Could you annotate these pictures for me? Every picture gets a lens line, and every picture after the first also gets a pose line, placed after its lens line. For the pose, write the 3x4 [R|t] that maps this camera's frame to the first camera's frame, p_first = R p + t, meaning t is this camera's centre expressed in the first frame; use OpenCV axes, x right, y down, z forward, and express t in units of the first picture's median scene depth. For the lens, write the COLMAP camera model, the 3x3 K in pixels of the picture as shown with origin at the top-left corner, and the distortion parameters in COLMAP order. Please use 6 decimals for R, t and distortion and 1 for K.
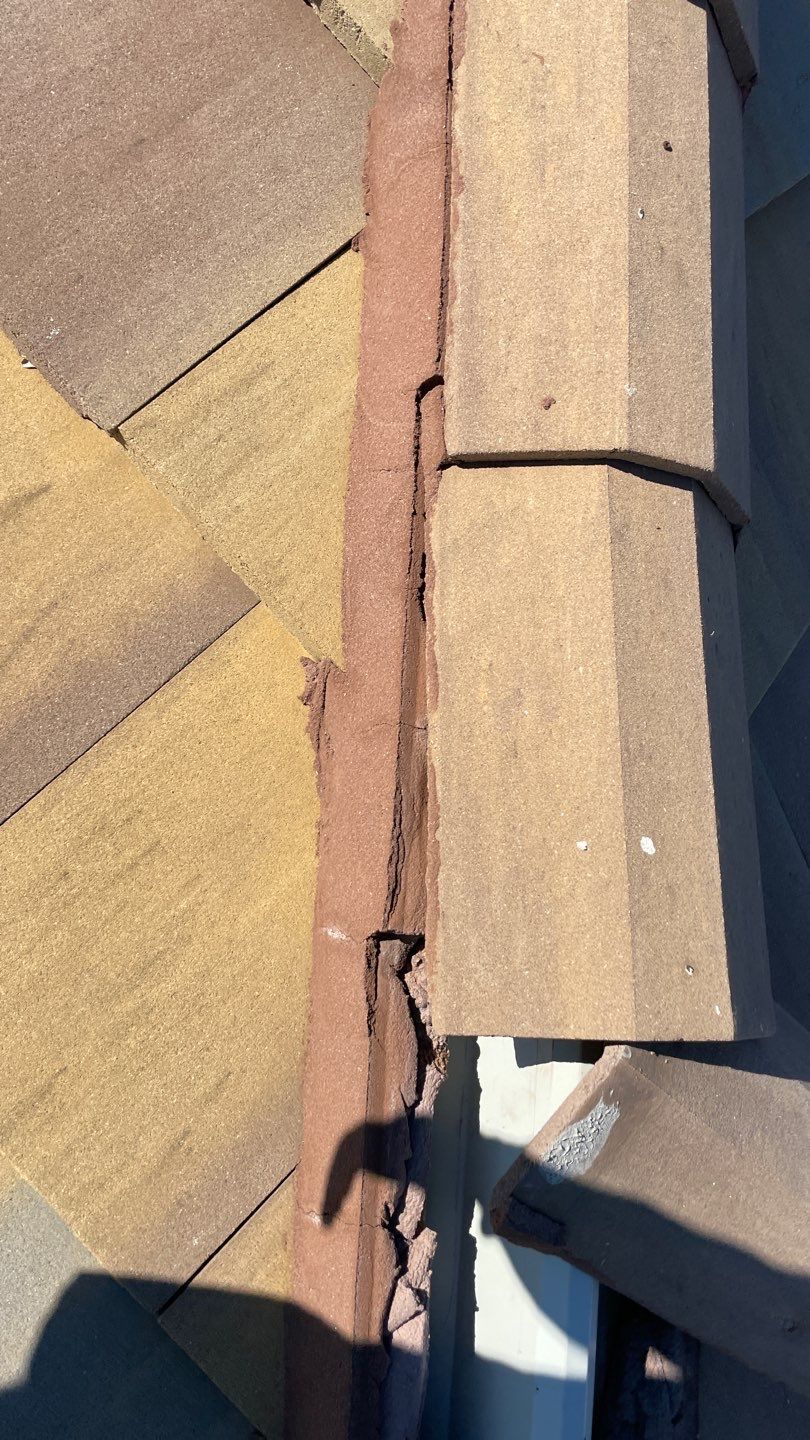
lens RADIAL K [[1067.5, 0, 402.1], [0, 1067.5, 715.6], [0, 0, 1]] dist [0.061385, -0.073458]
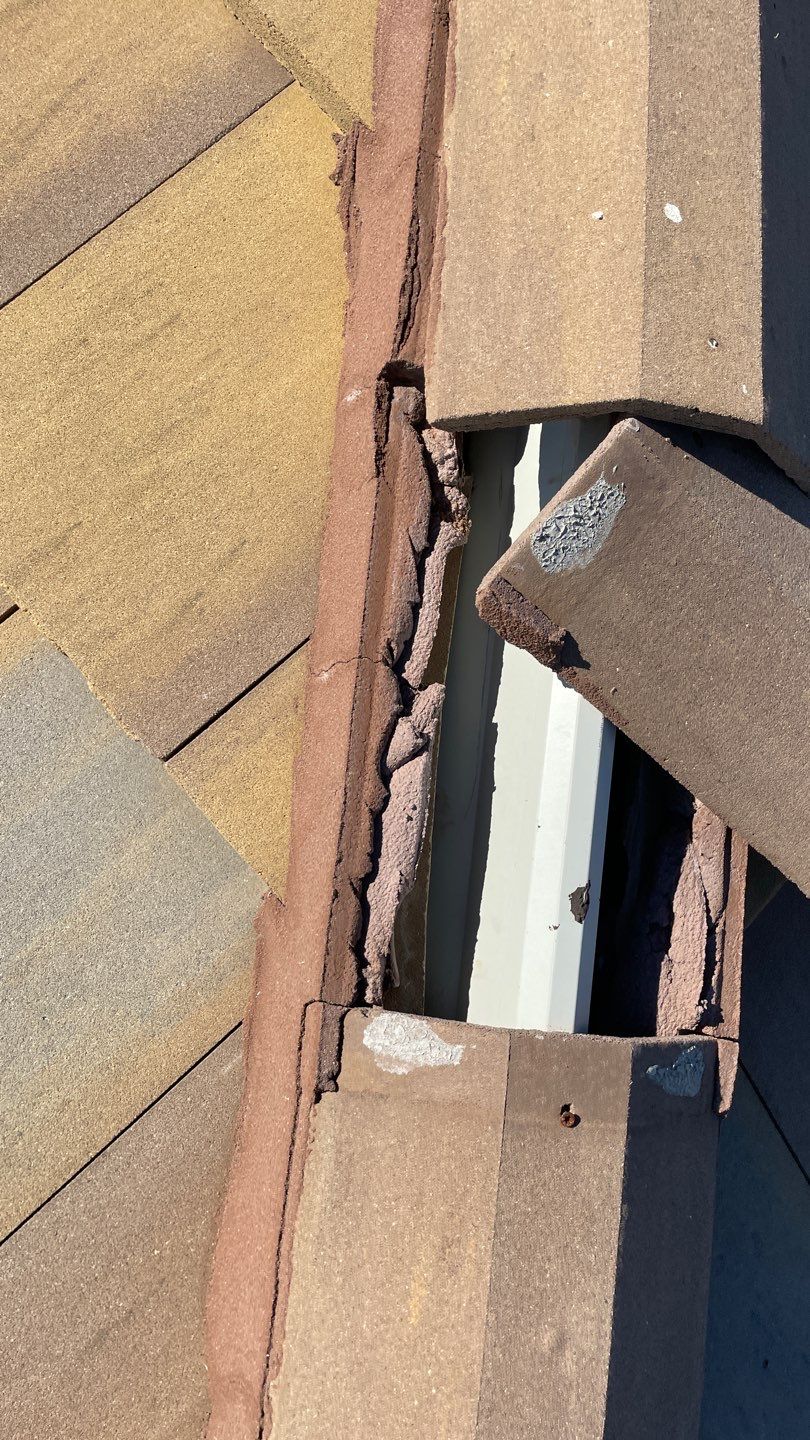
lens RADIAL K [[1067.5, 0, 450.2], [0, 1067.5, 756.7], [0, 0, 1]] dist [0.061385, -0.073458]
pose [[0.987742, 0.019963, -0.154812, 0.180918], [-0.013697, 0.999047, 0.041436, 0.497401], [0.155492, -0.038808, 0.987075, 0.069344]]
